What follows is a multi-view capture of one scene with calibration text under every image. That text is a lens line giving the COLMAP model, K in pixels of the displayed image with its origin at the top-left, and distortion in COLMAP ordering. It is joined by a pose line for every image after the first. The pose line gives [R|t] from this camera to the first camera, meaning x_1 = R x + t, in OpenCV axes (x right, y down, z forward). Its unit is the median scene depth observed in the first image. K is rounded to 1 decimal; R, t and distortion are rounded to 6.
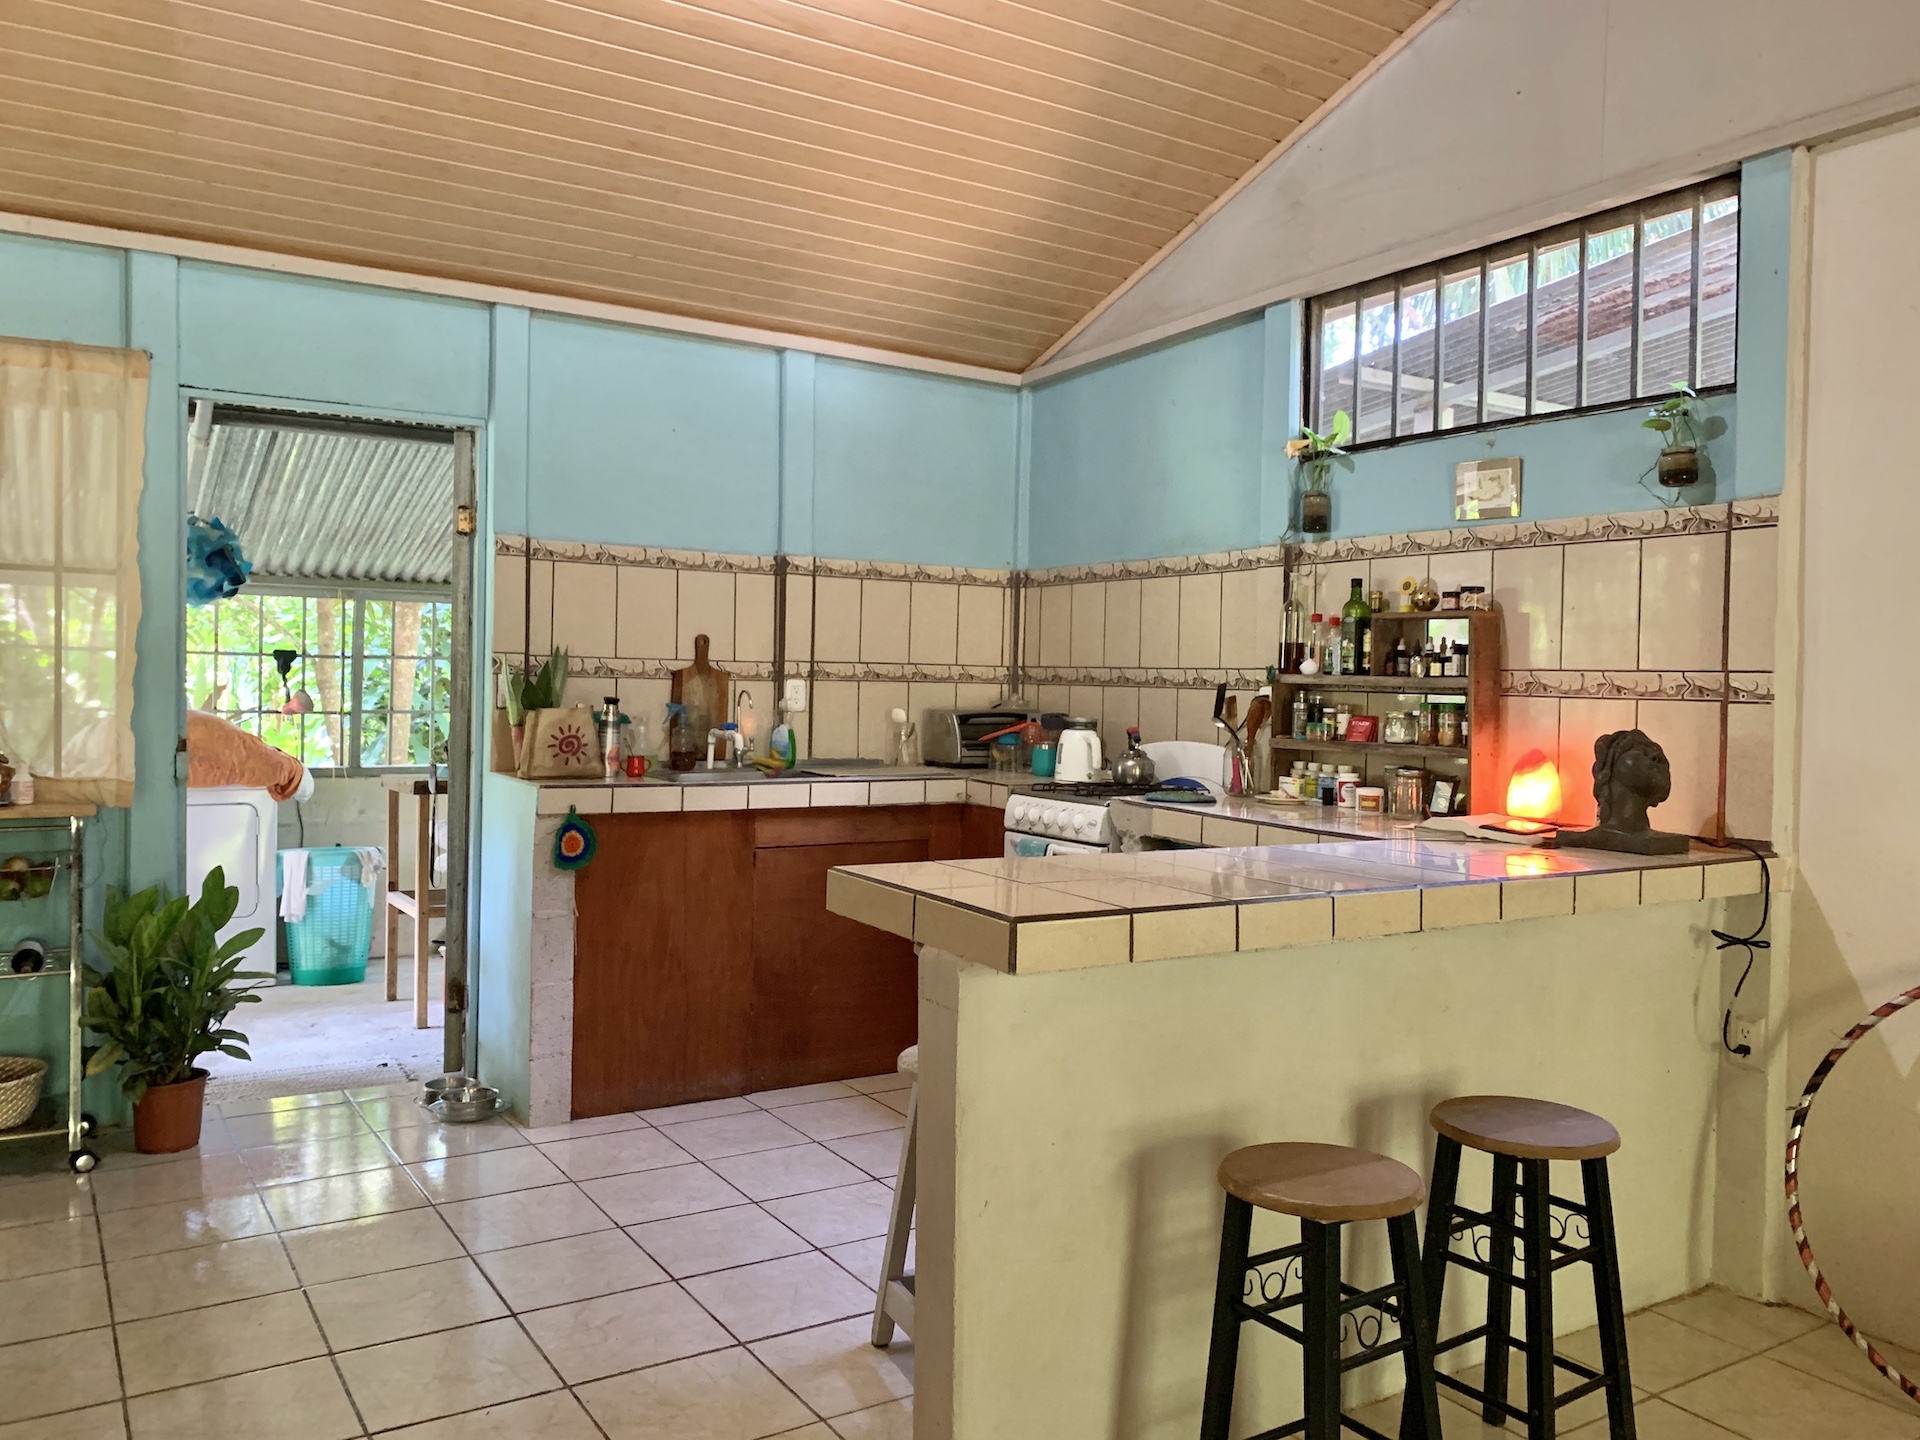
lens RADIAL K [[1465.0, 0, 965.1], [0, 1465.0, 703.4], [0, 0, 1]] dist [0.024818, -0.012019]
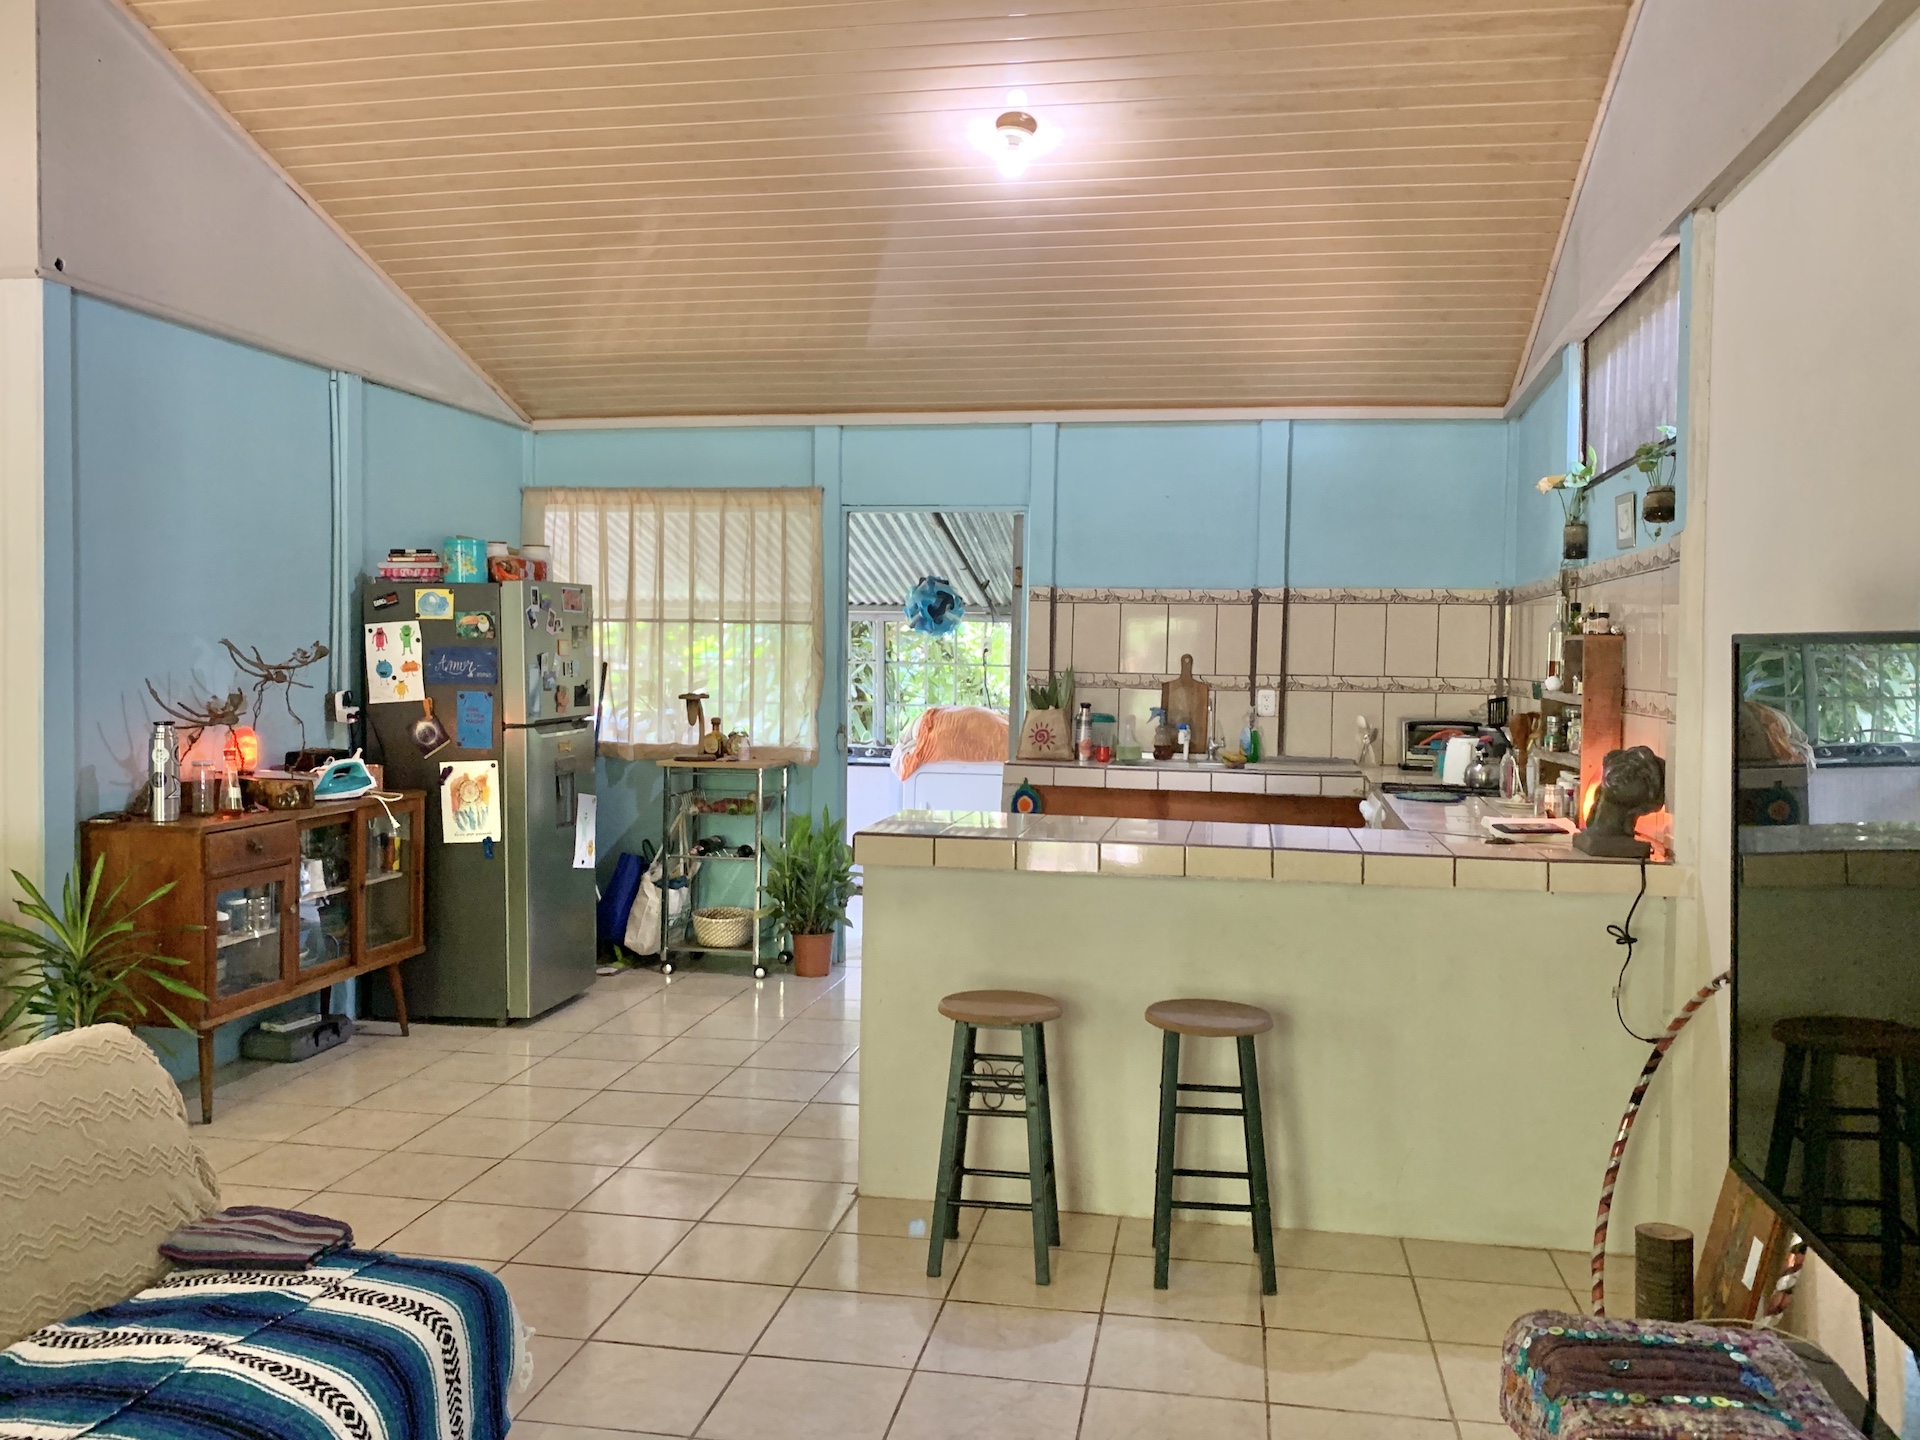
lens RADIAL K [[1465.0, 0, 926.8], [0, 1465.0, 704.8], [0, 0, 1]] dist [0.024818, -0.012019]
pose [[0.745633, 0.013079, -0.666228, 0.499471], [-0.011249, 0.999912, 0.007040, -0.009413], [0.666262, 0.002245, 0.745715, -0.102837]]
